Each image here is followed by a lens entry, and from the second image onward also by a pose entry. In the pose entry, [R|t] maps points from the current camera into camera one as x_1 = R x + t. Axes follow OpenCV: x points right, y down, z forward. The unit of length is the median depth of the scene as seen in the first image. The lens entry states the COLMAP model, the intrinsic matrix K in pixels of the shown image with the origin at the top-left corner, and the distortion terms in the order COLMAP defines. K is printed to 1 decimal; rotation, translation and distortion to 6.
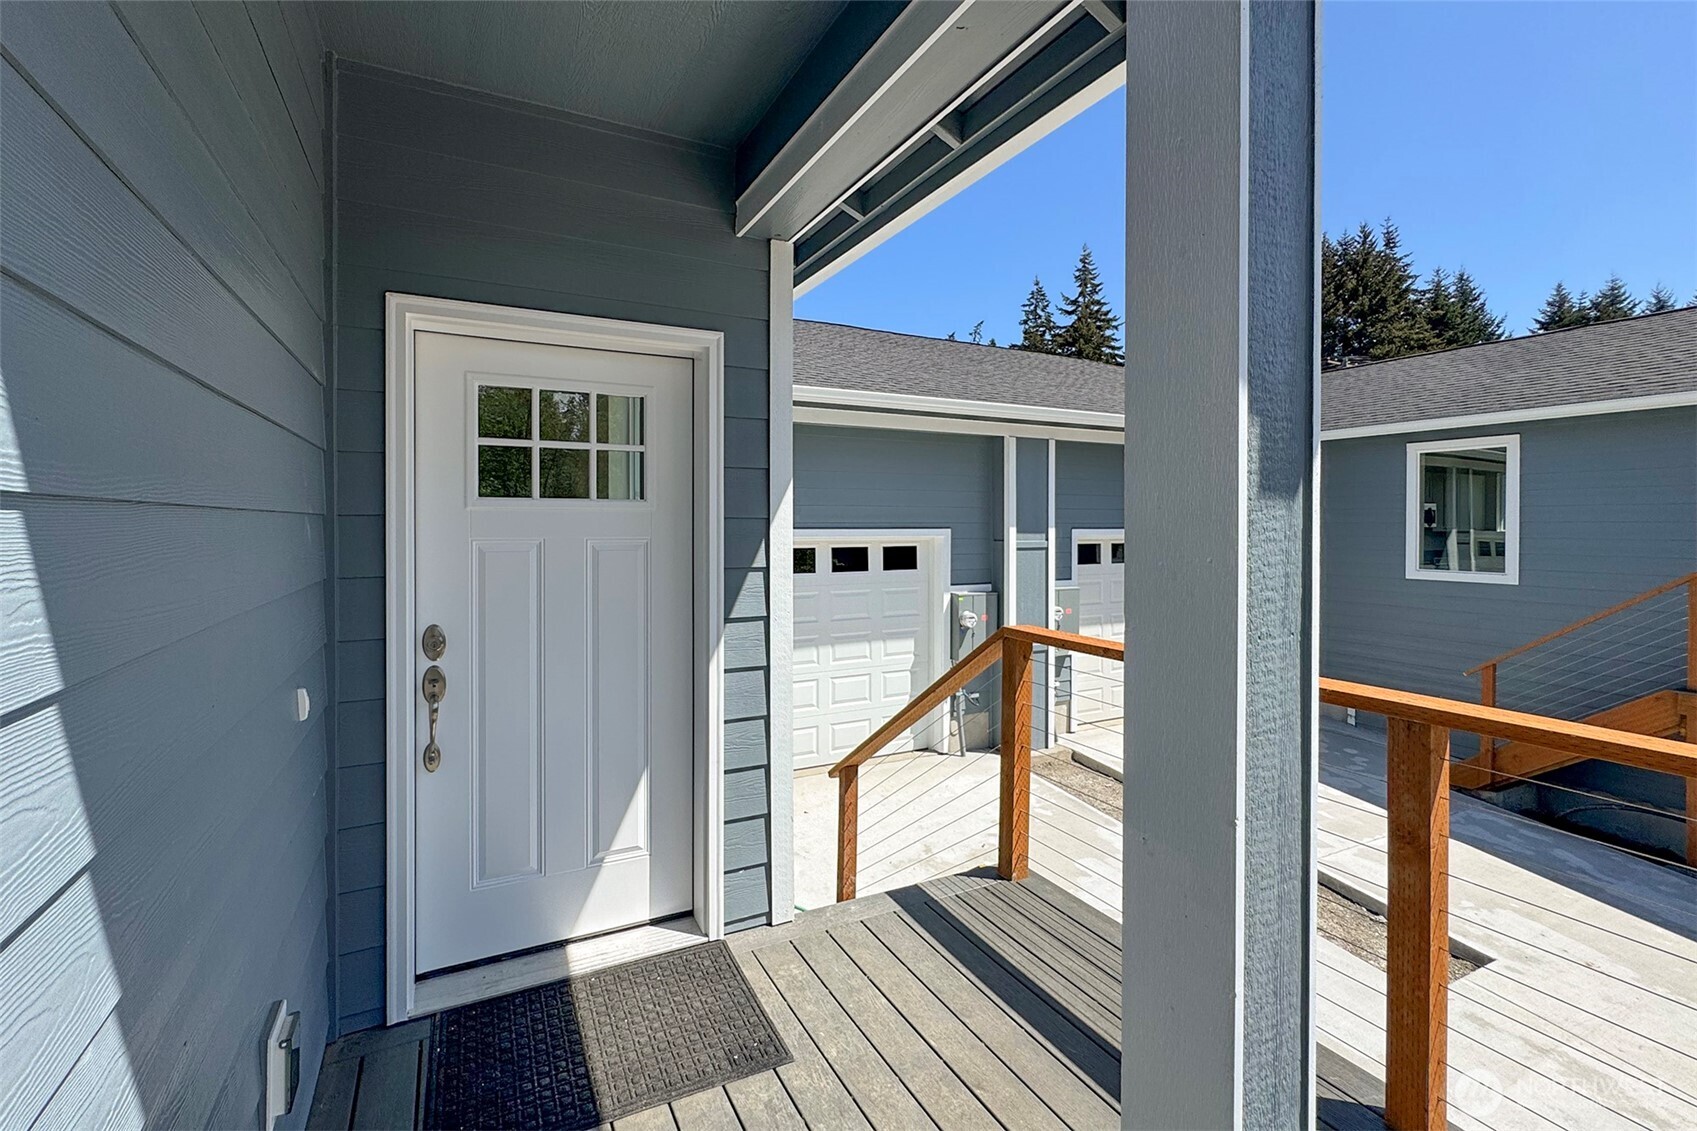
lens RADIAL K [[735.4, 0, 811.4], [0, 735.4, 526.7], [0, 0, 1]] dist [-0.000569, -0.000091]
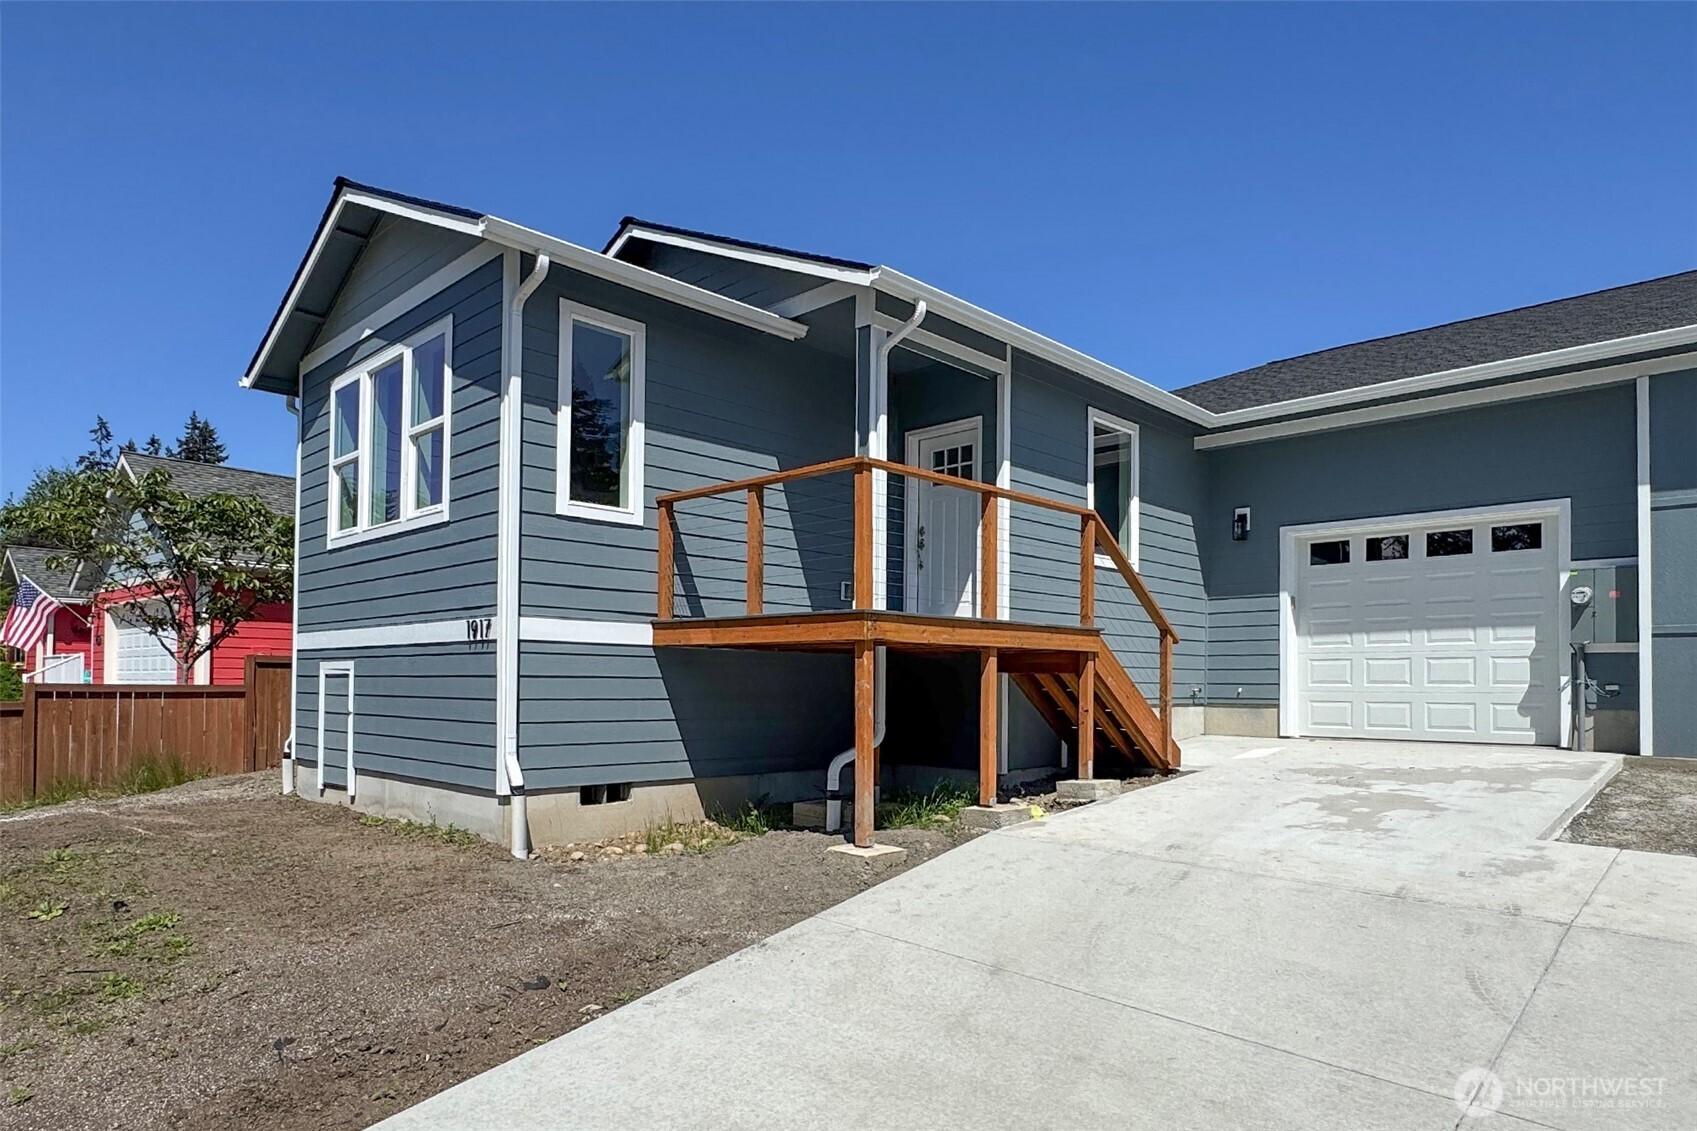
lens RADIAL K [[1000.3, 0, 877.5], [0, 1000.3, 660.0], [0, 0, 1]] dist [-0.002441, -0.001163]
pose [[0.355040, -0.020272, -0.934631, 2.636291], [-0.011595, 0.999592, -0.026086, 0.623889], [0.934779, 0.020098, 0.354661, -0.563094]]
